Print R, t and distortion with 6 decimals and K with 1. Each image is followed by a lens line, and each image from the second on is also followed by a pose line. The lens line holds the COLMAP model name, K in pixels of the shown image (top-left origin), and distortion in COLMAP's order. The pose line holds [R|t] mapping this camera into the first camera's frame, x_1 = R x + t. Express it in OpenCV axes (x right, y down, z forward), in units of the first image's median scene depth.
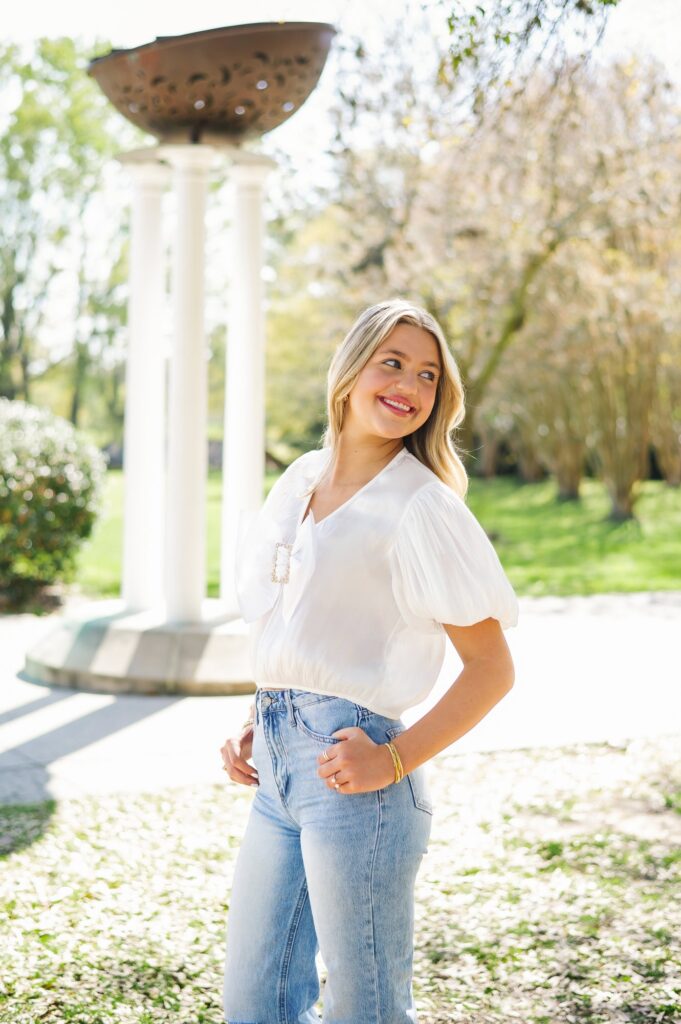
lens RADIAL K [[1278.6, 0, 340.5], [0, 1278.6, 512.0], [0, 0, 1]] dist [-0.088559, 0.004101]
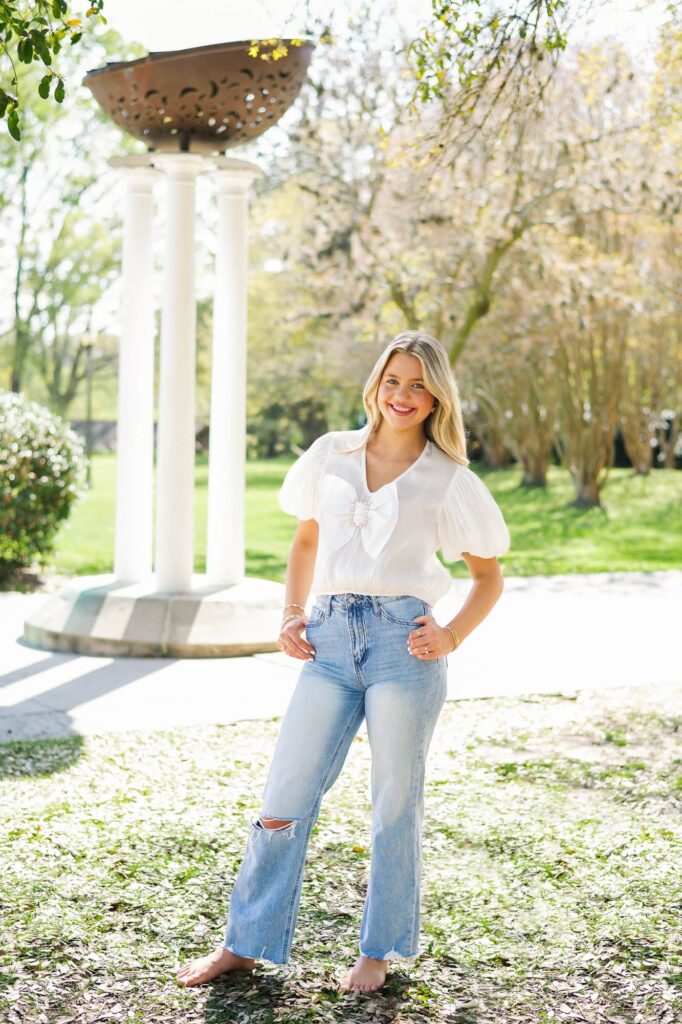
lens RADIAL K [[1708.7, 0, 341.6], [0, 1708.7, 529.3], [0, 0, 1]] dist [-0.107827, -0.052759]
pose [[0.998703, -0.000518, 0.050904, -0.054084], [0.000285, 0.999989, 0.004589, 0.026272], [-0.050906, -0.004569, 0.998693, -0.452810]]
